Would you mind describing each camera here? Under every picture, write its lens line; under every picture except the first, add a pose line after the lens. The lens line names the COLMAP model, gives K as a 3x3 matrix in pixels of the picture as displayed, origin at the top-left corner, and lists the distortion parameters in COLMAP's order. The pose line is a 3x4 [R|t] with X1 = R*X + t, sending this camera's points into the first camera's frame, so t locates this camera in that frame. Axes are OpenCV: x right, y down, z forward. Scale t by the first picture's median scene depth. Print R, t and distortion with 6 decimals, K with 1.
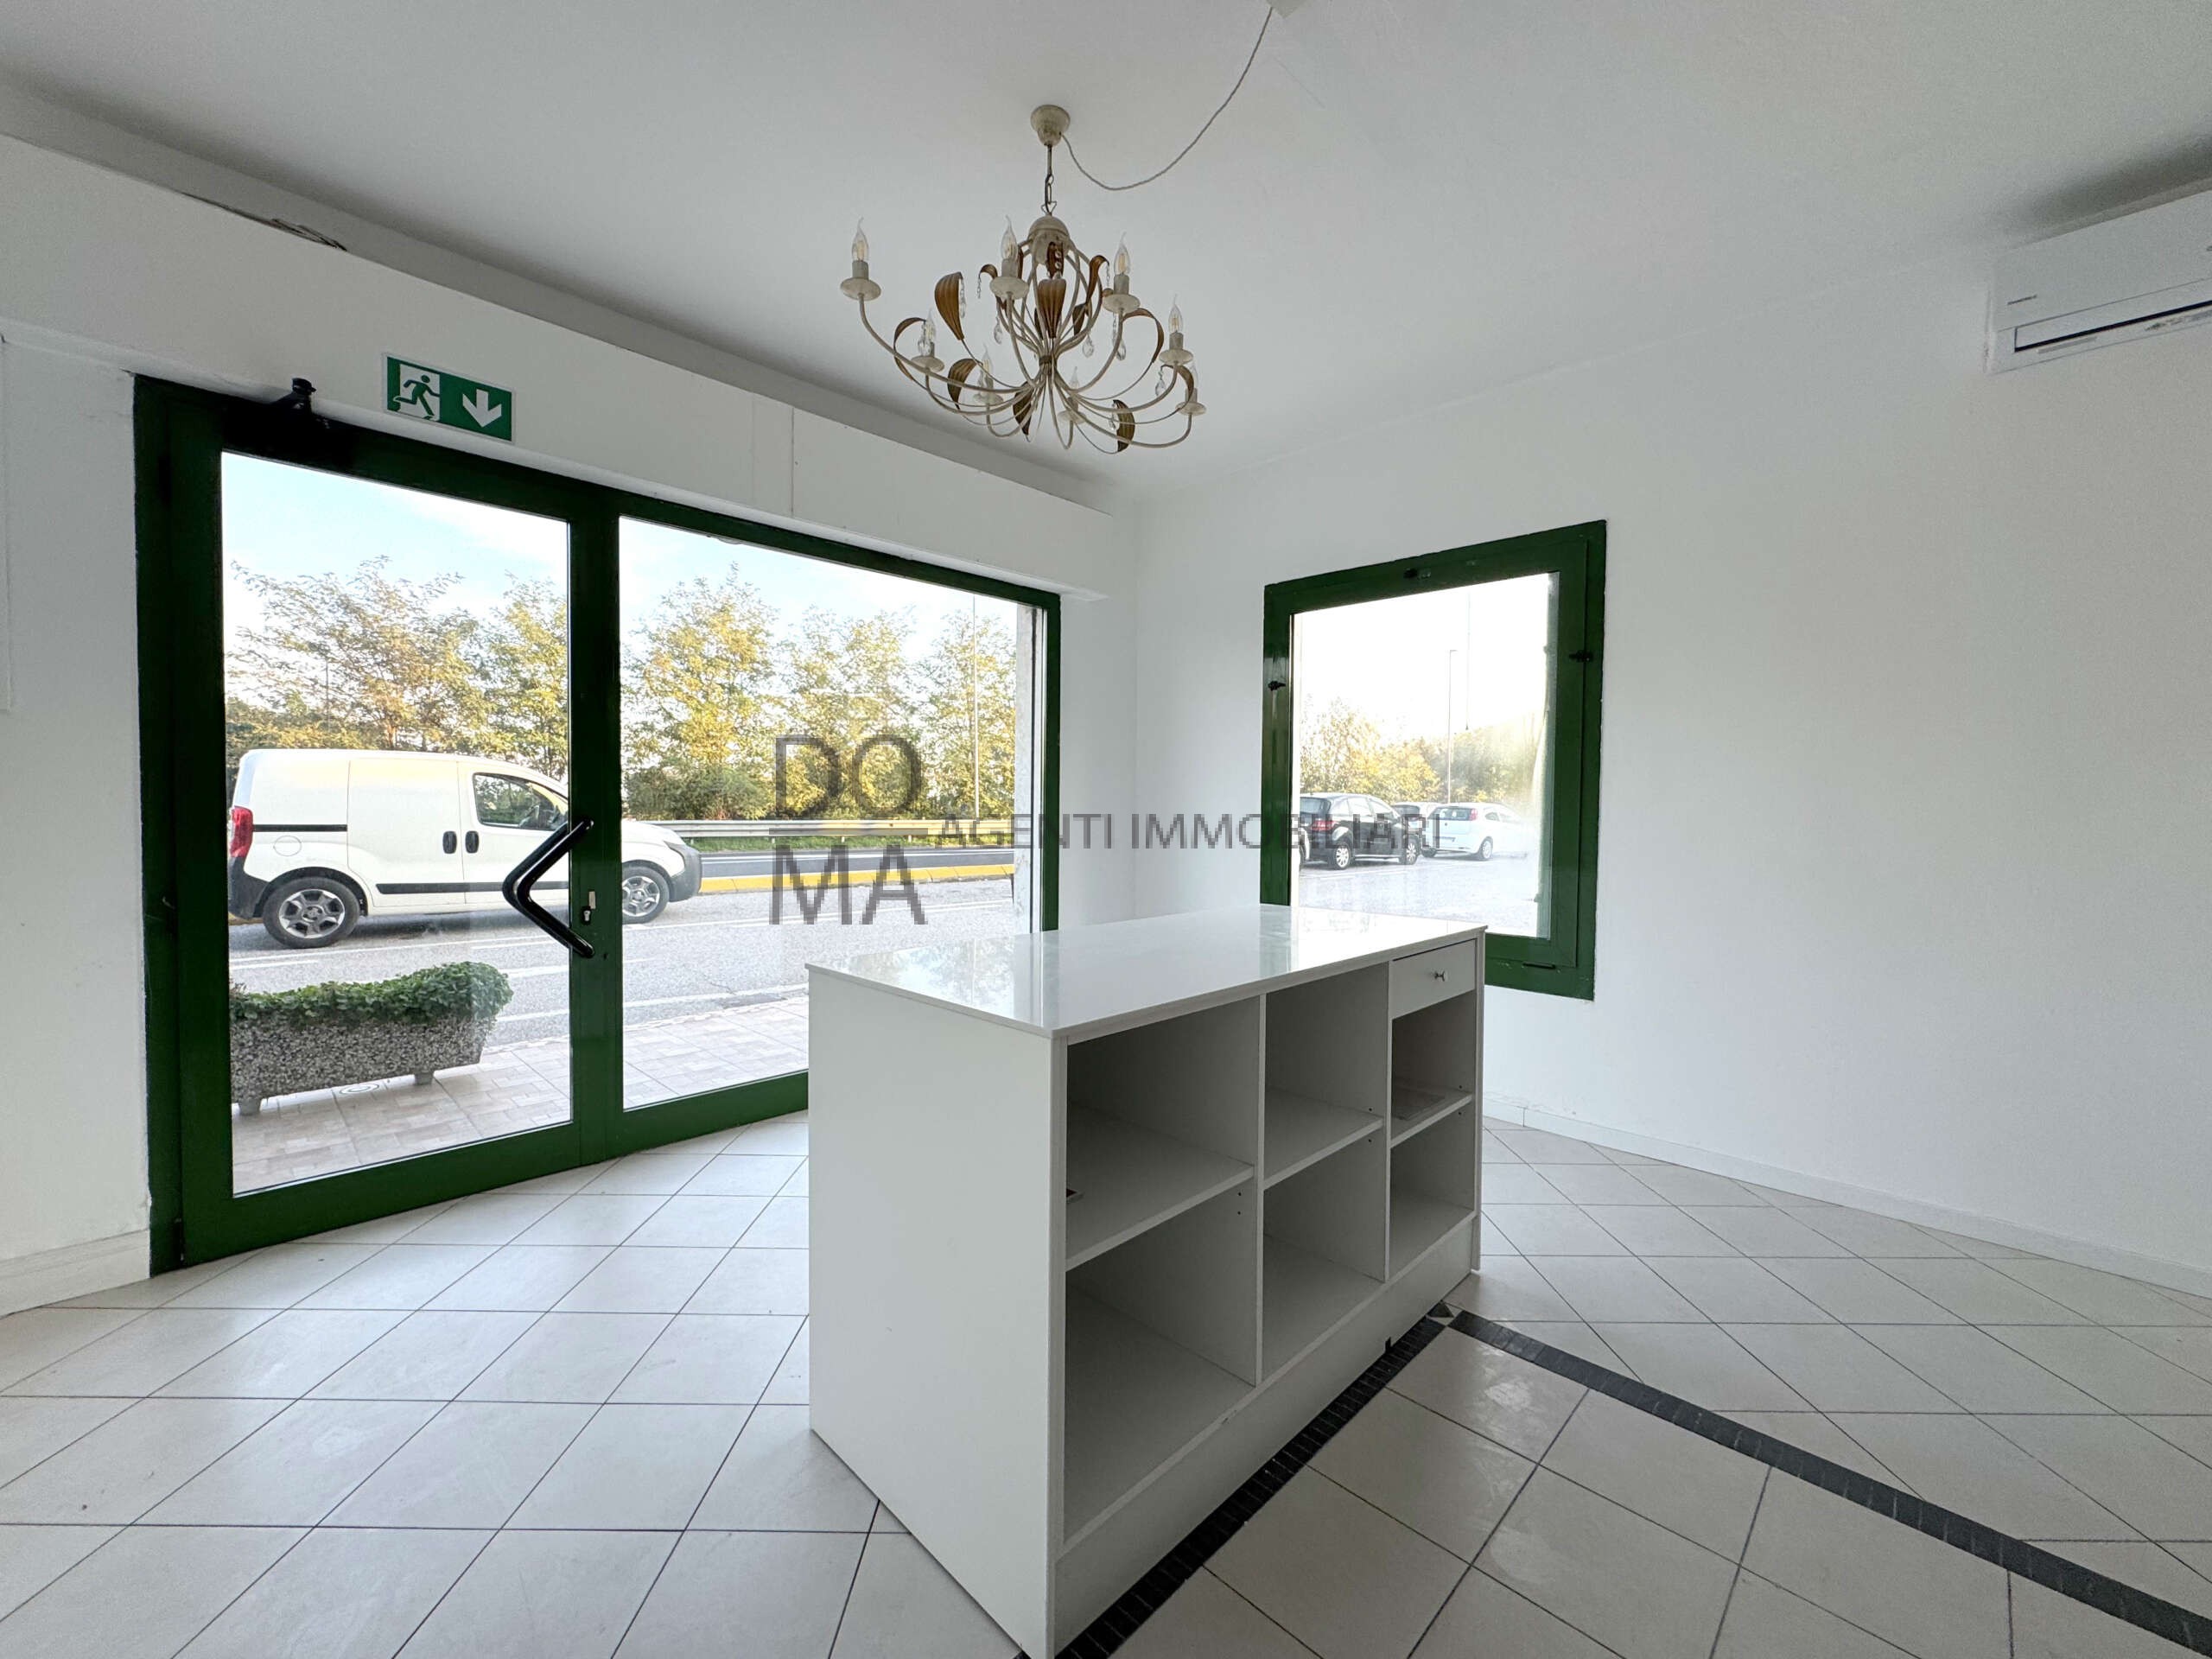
lens RADIAL K [[879.6, 0, 1103.3], [0, 879.6, 826.6], [0, 0, 1]] dist [-0.000984, 0.000044]
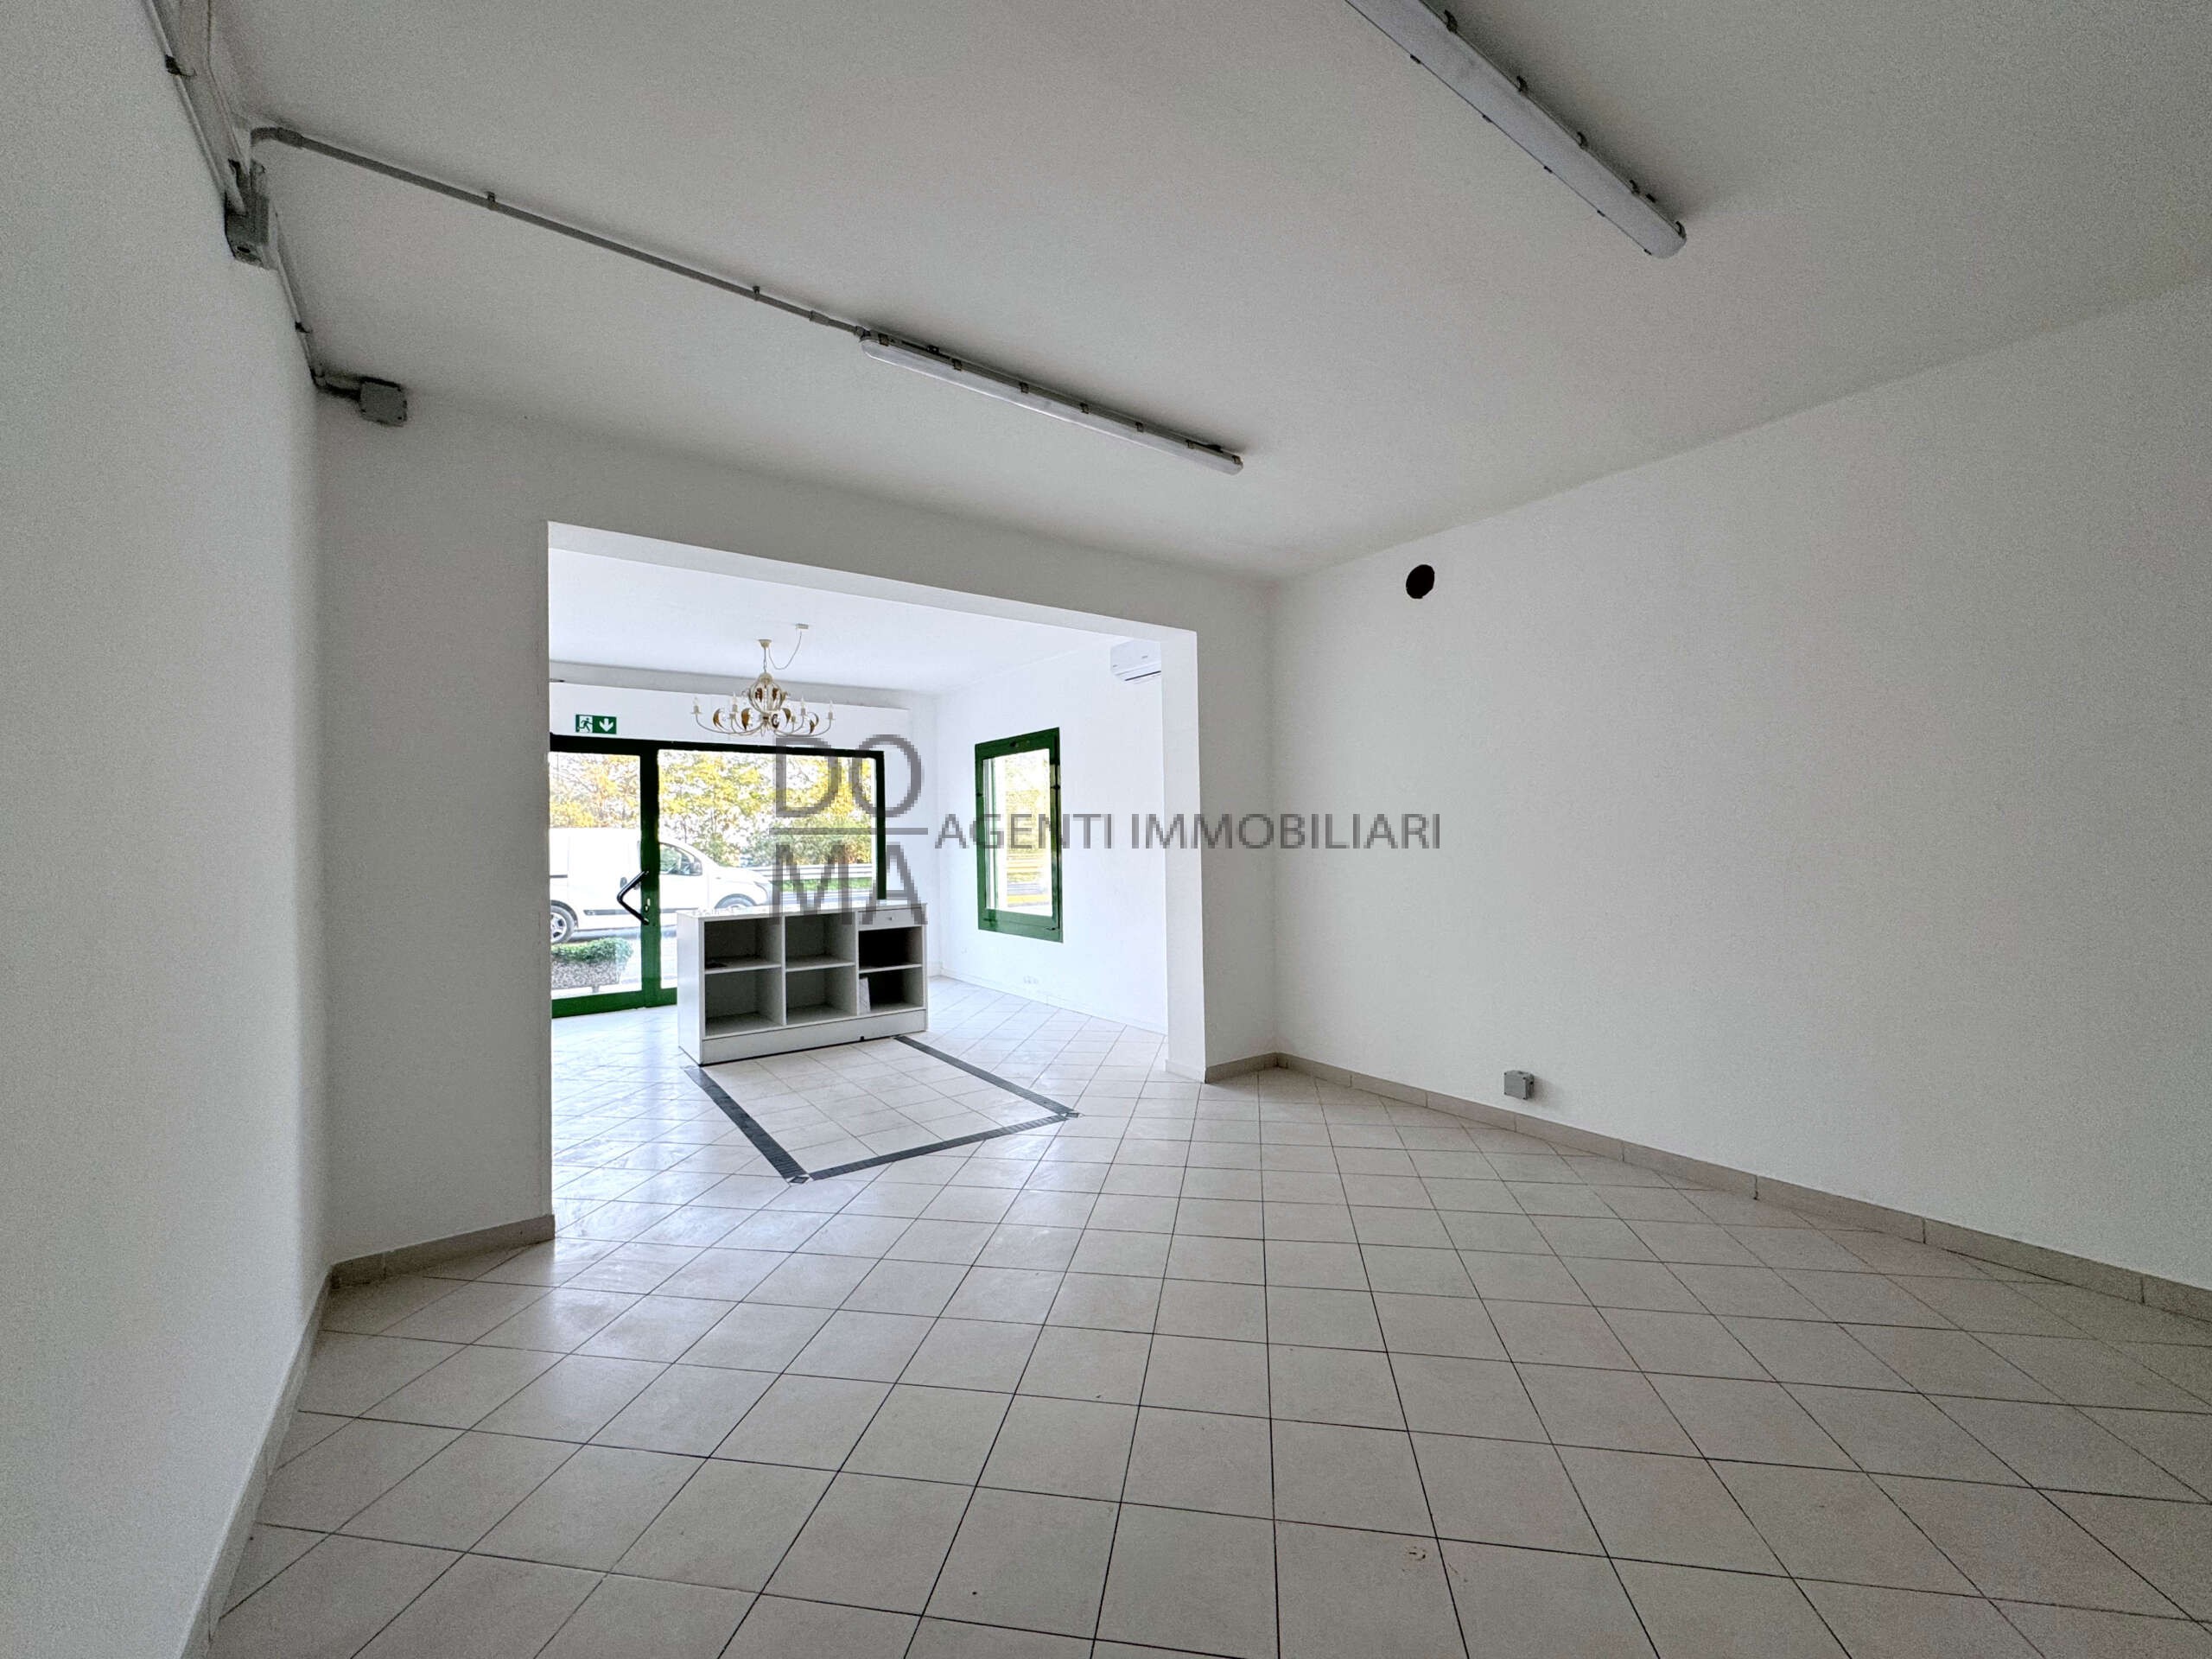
lens RADIAL K [[879.6, 0, 1103.3], [0, 879.6, 826.6], [0, 0, 1]] dist [-0.000984, 0.000044]
pose [[0.985630, -0.029287, -0.166363, 1.034012], [0.022596, 0.998863, -0.041969, 0.000920], [0.167403, 0.037607, 0.985171, -1.168932]]
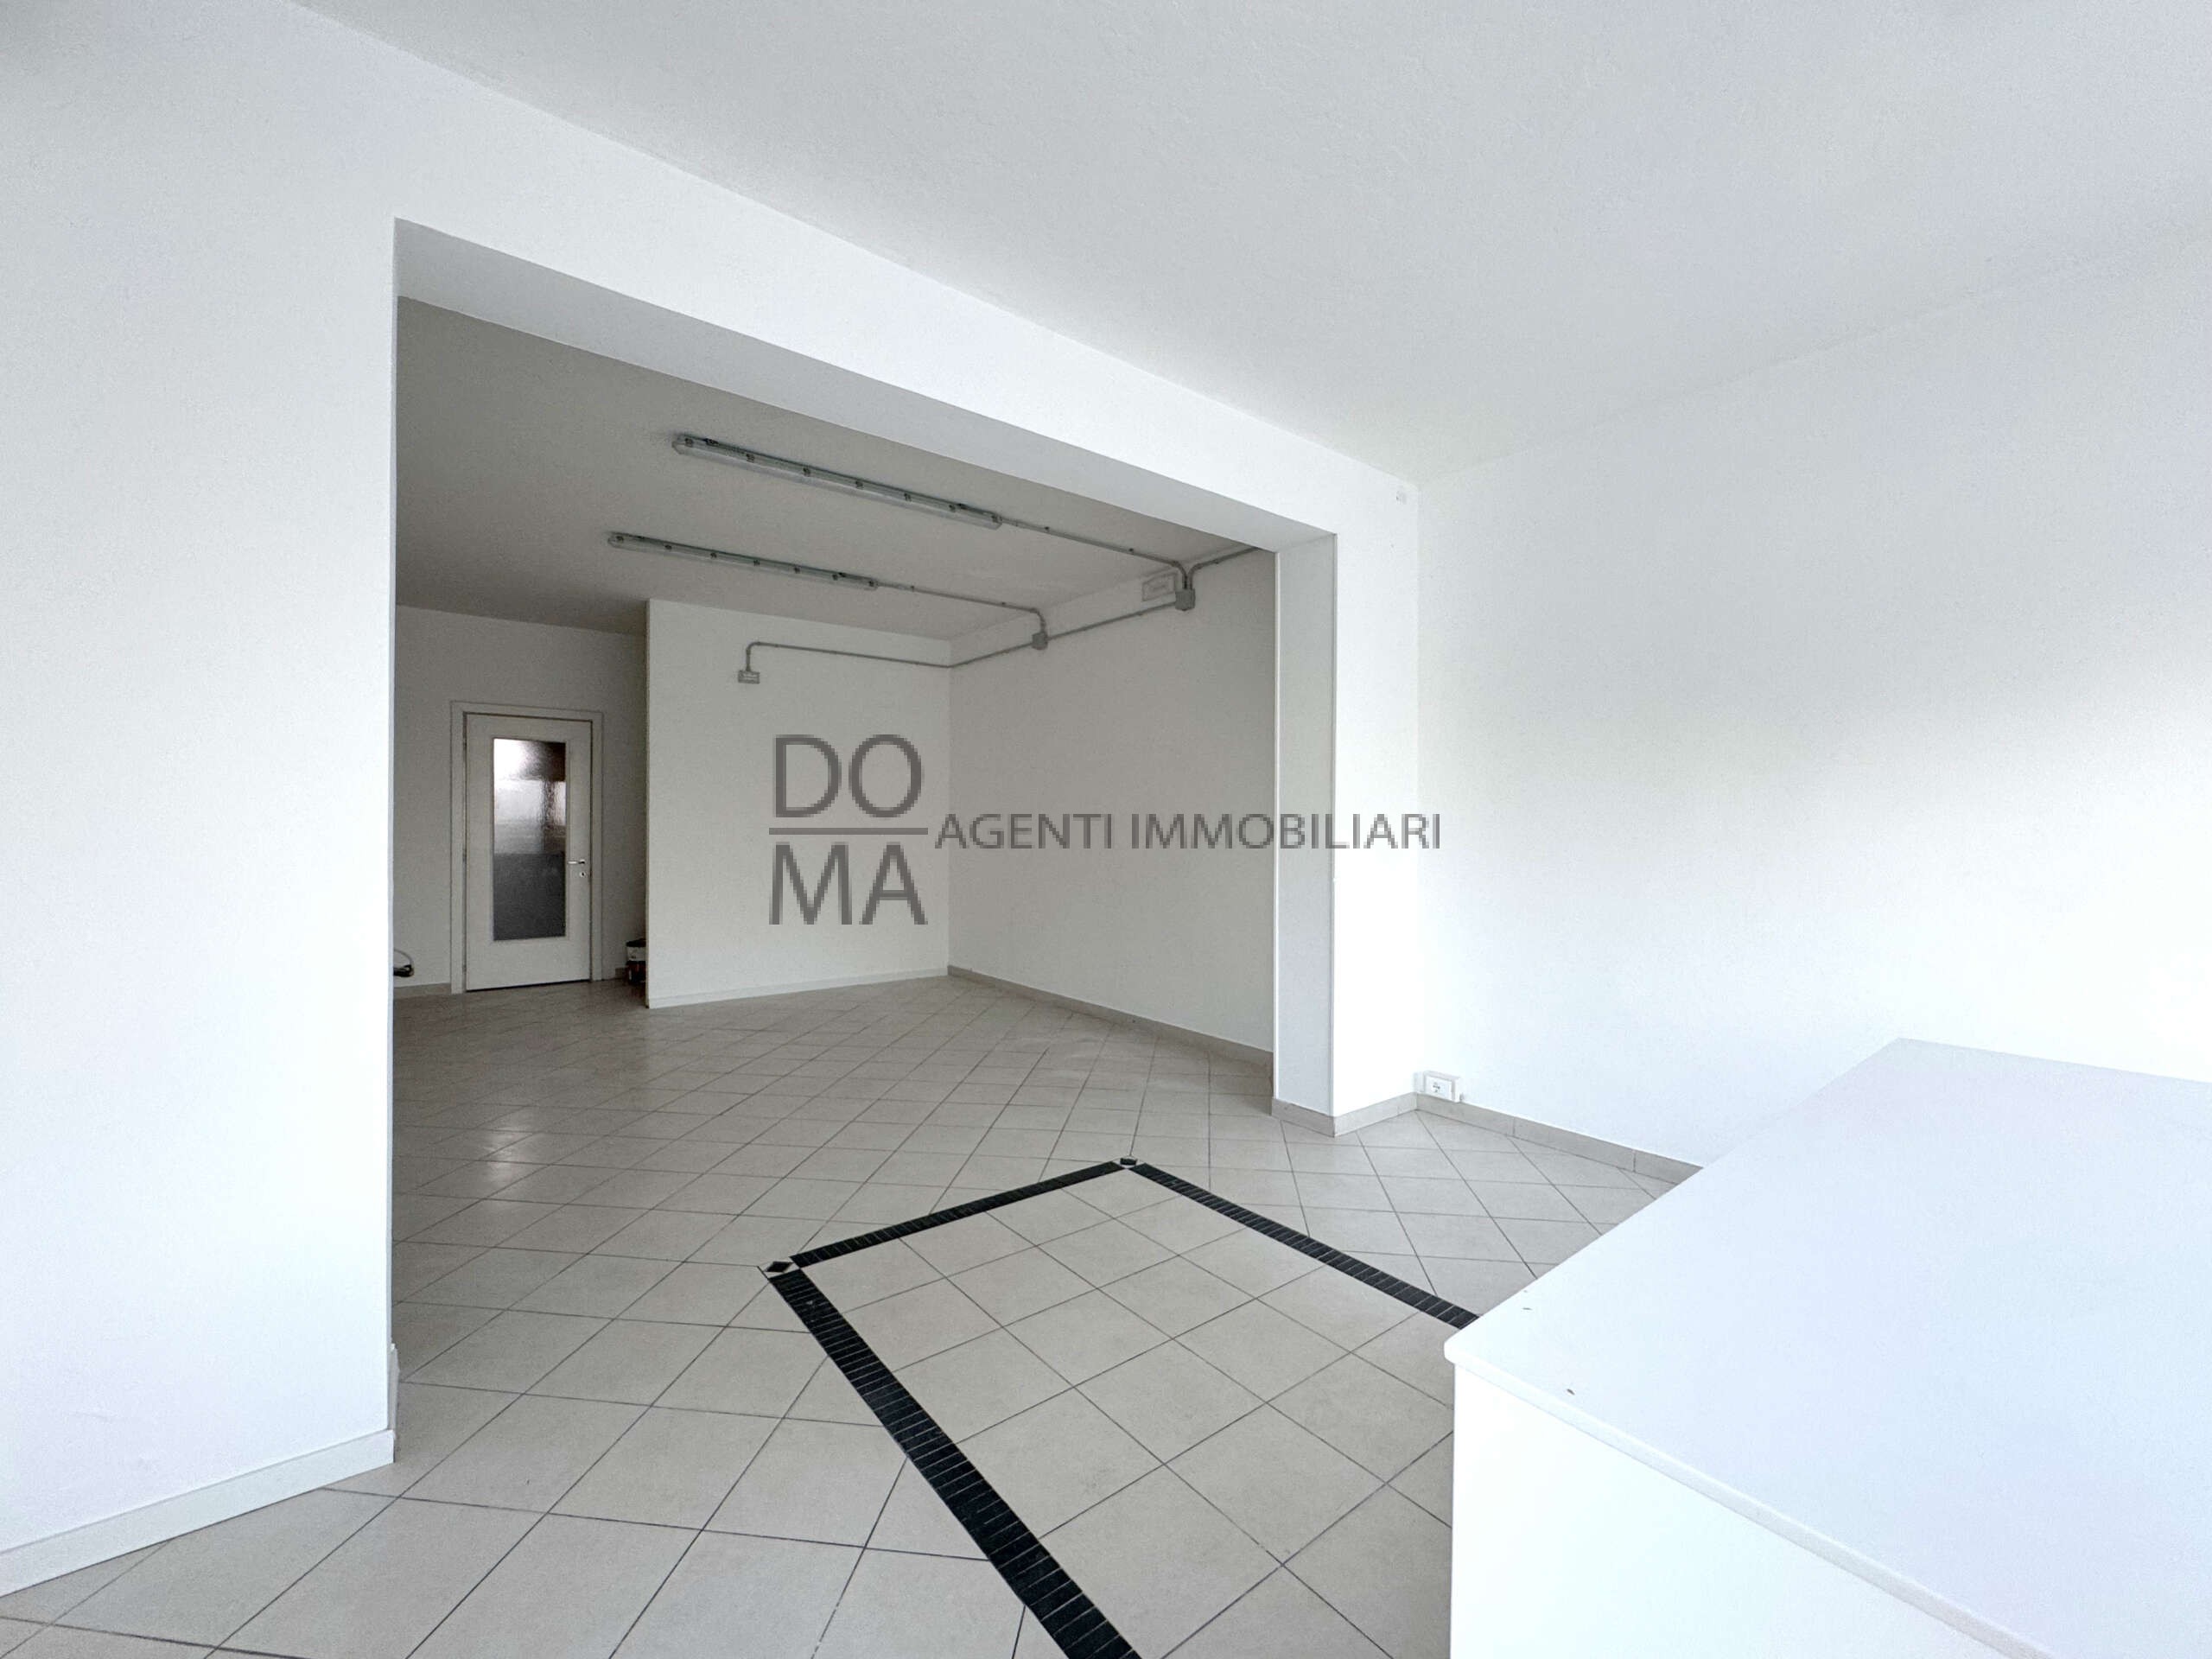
lens RADIAL K [[879.6, 0, 1103.3], [0, 879.6, 826.6], [0, 0, 1]] dist [-0.000984, 0.000044]
pose [[-0.992666, -0.017012, 0.119683, 0.367740], [-0.013486, 0.999453, 0.030211, -0.041314], [-0.120132, 0.028375, -0.992352, 0.916949]]
